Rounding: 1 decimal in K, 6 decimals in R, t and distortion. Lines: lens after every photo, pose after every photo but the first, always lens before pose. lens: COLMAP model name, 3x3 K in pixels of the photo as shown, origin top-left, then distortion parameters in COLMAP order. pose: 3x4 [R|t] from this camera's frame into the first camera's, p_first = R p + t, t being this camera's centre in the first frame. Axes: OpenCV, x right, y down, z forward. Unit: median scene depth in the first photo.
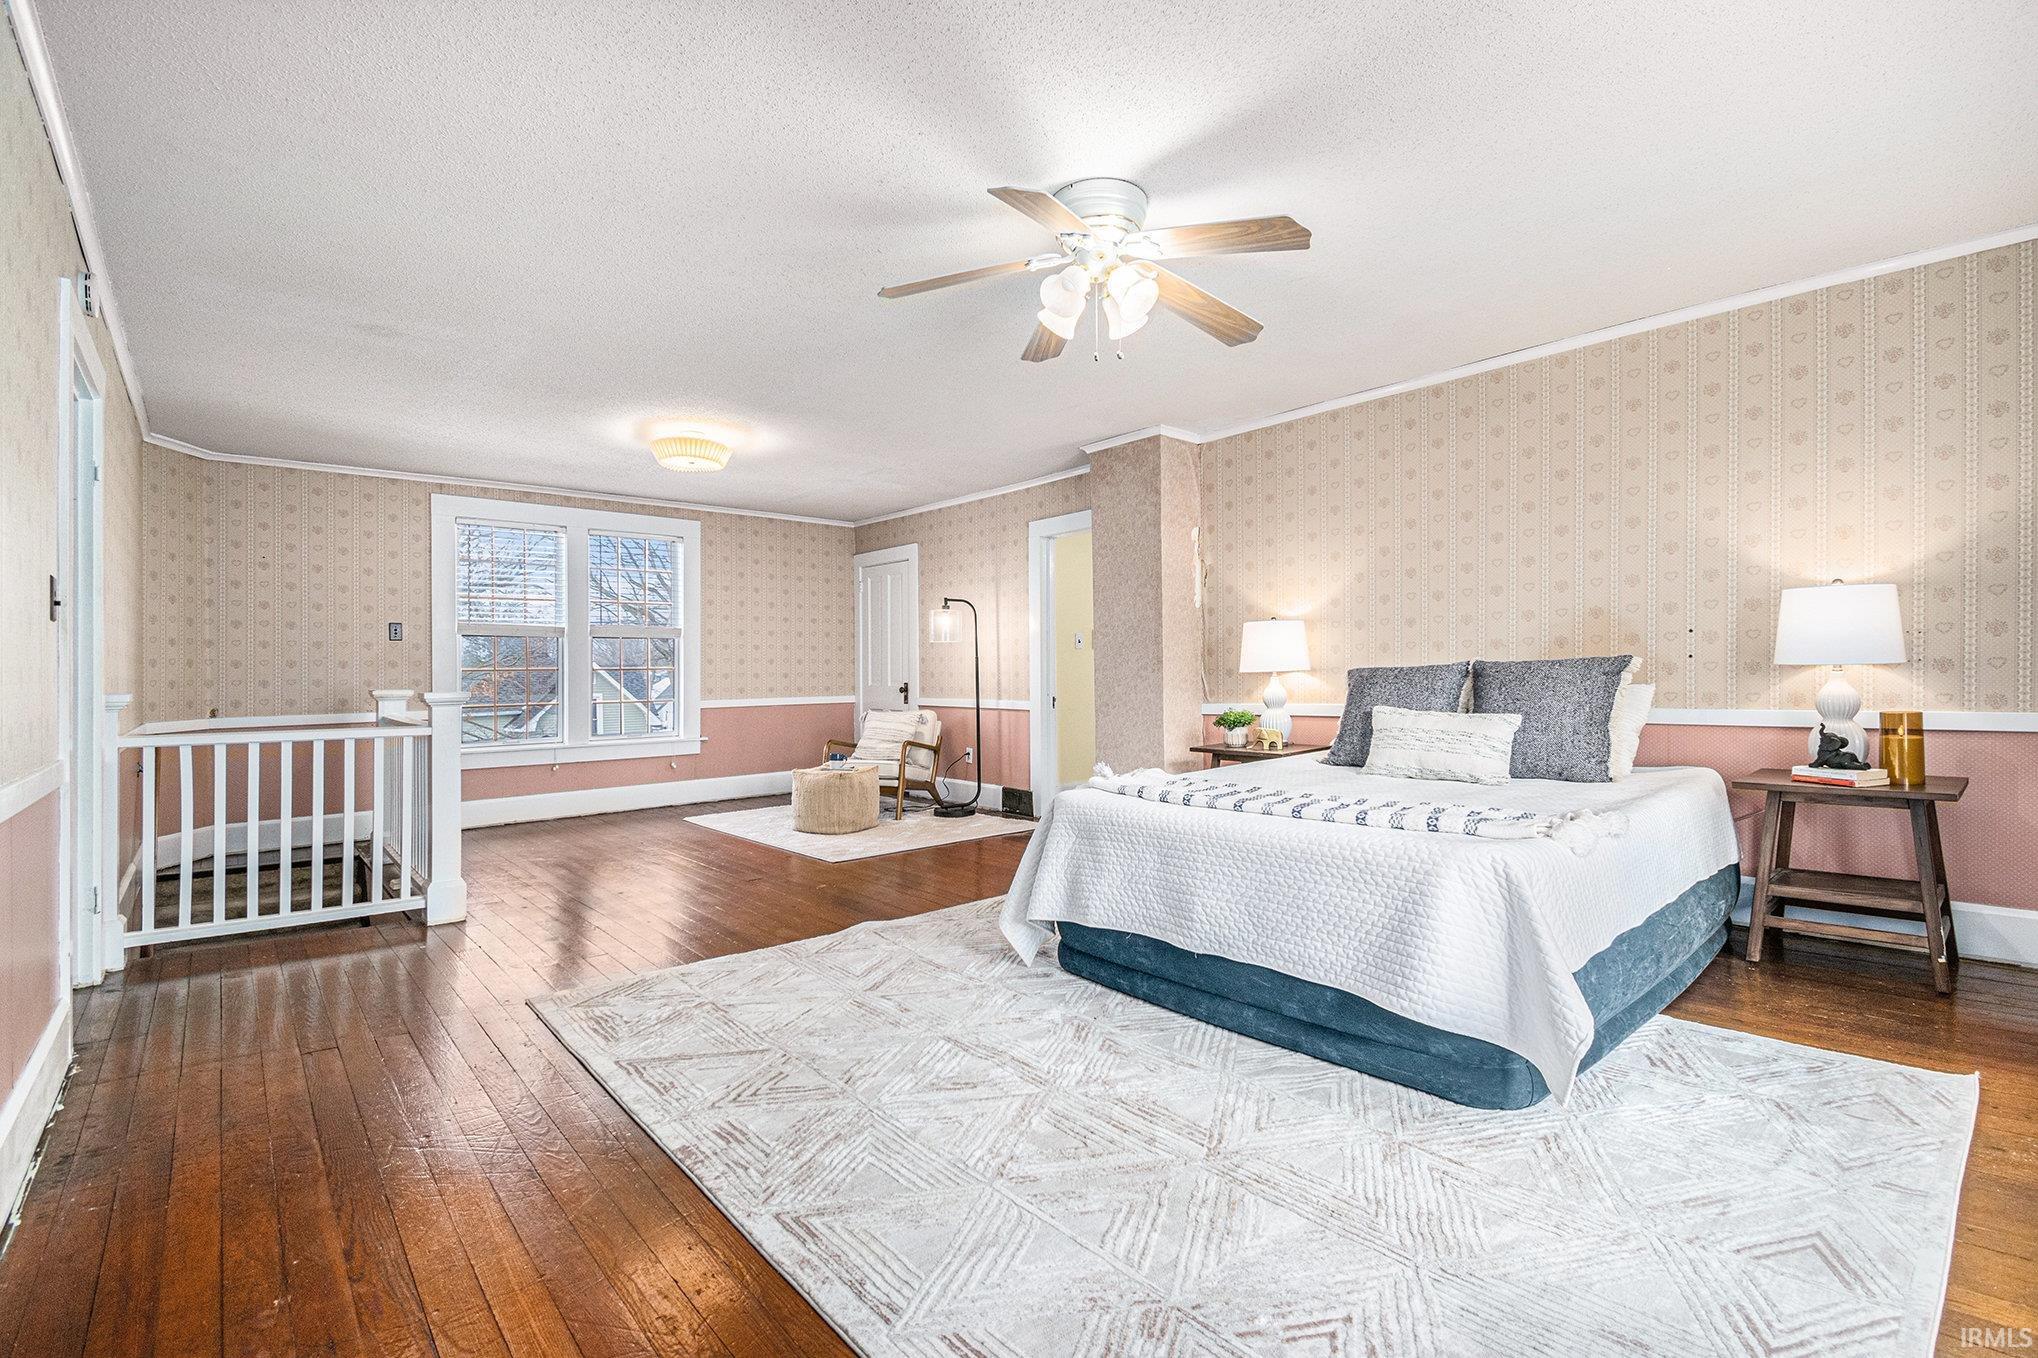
lens RADIAL K [[937.4, 0, 1038.8], [0, 937.4, 674.7], [0, 0, 1]] dist [-0.000814, -0.000568]
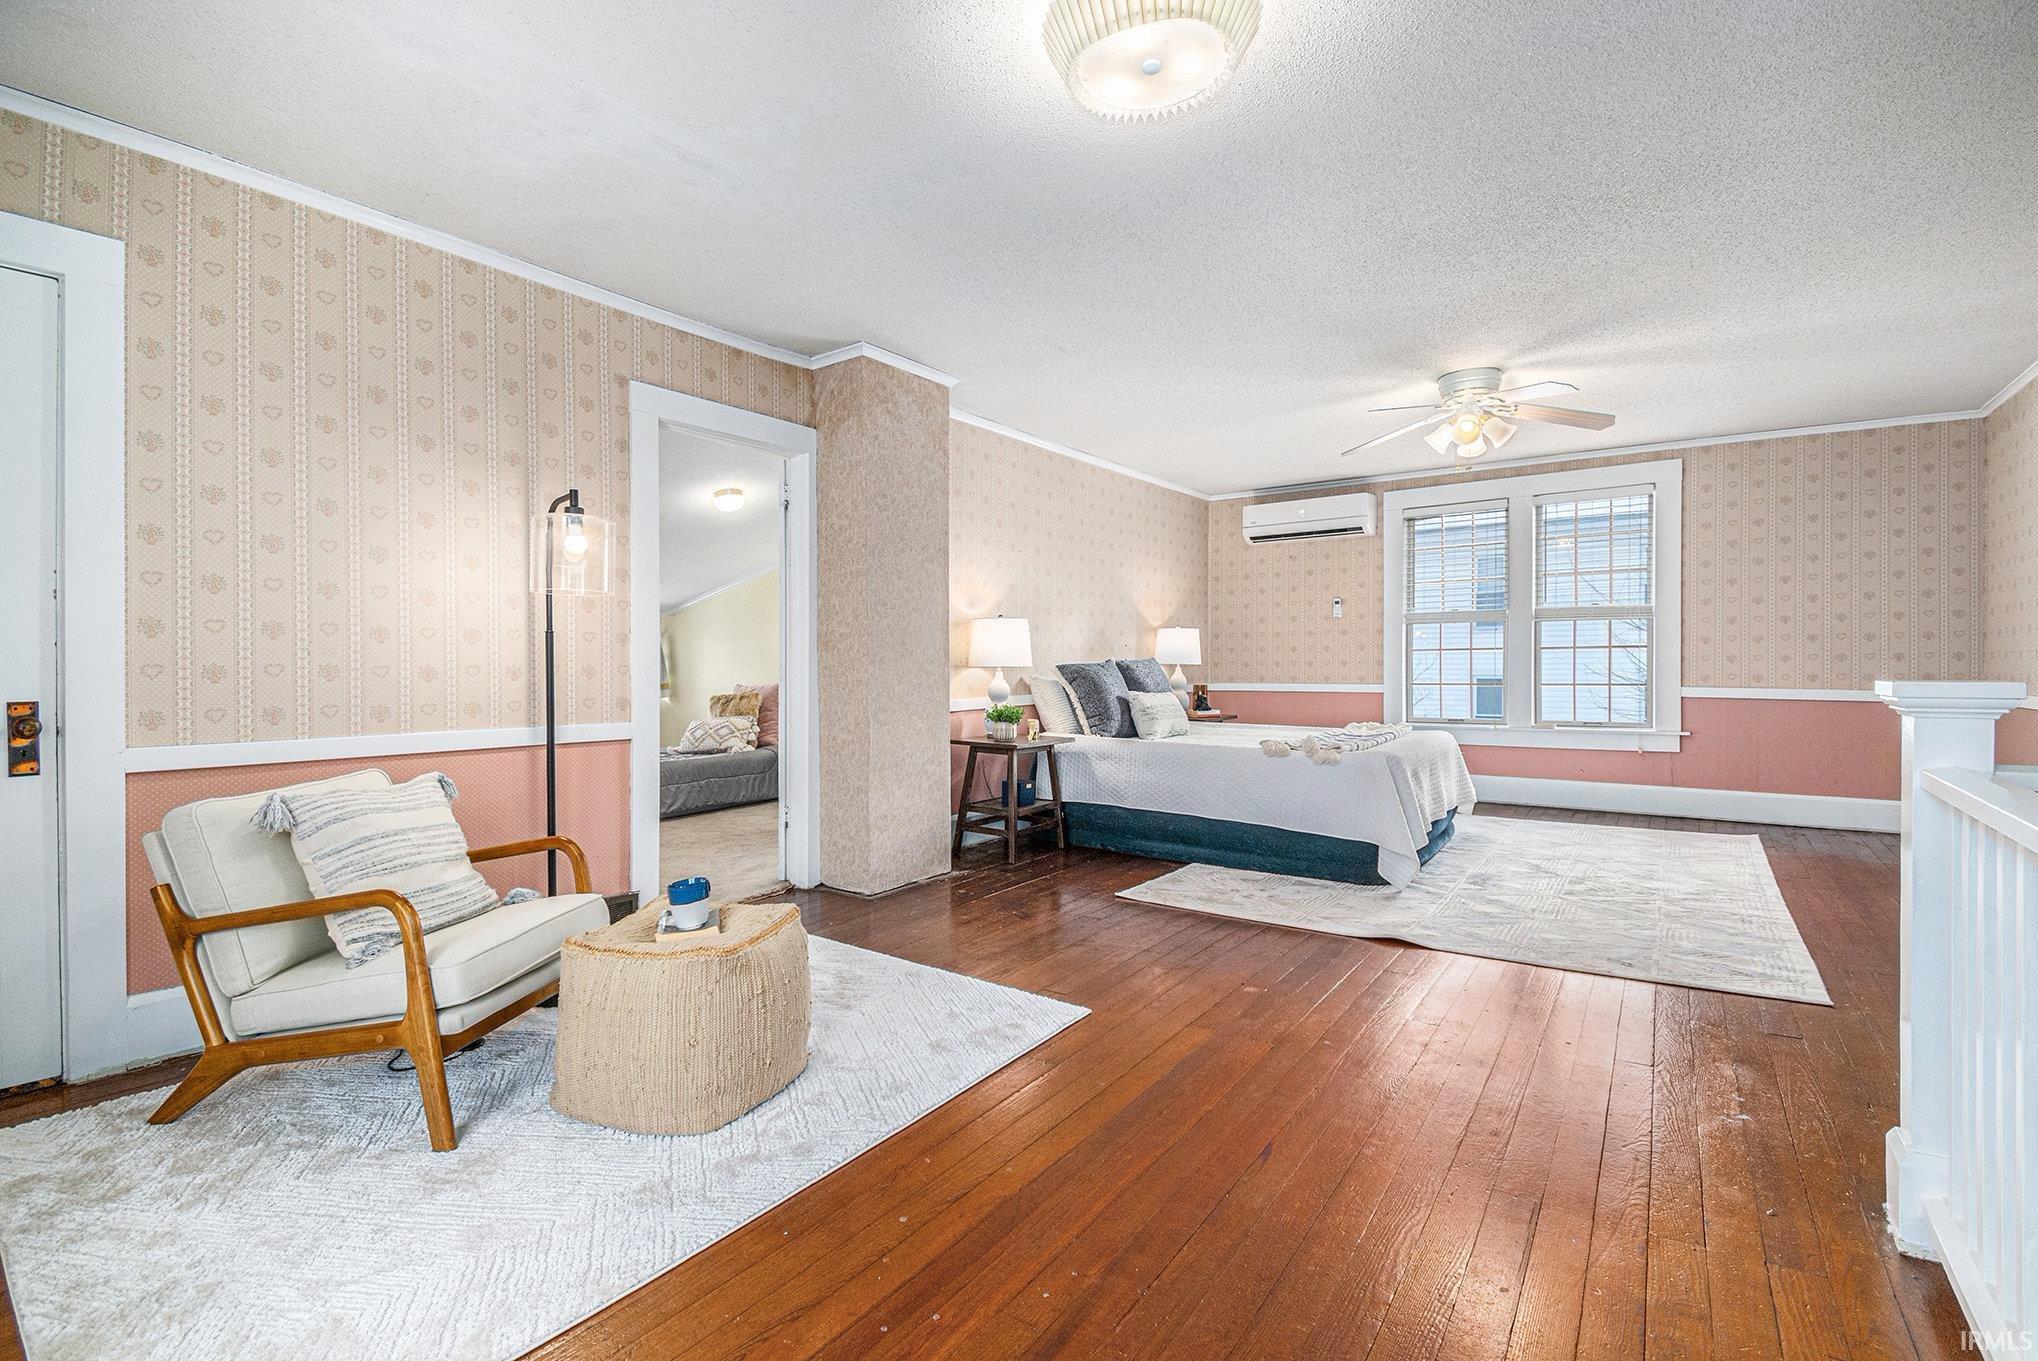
lens RADIAL K [[937.4, 0, 1038.8], [0, 937.4, 676.2], [0, 0, 1]] dist [-0.000814, -0.000568]
pose [[-0.228844, -0.001252, 0.973462, -0.573709], [0.006372, 0.999976, 0.002785, 0.002767], [-0.973442, 0.006840, -0.228830, 0.895559]]
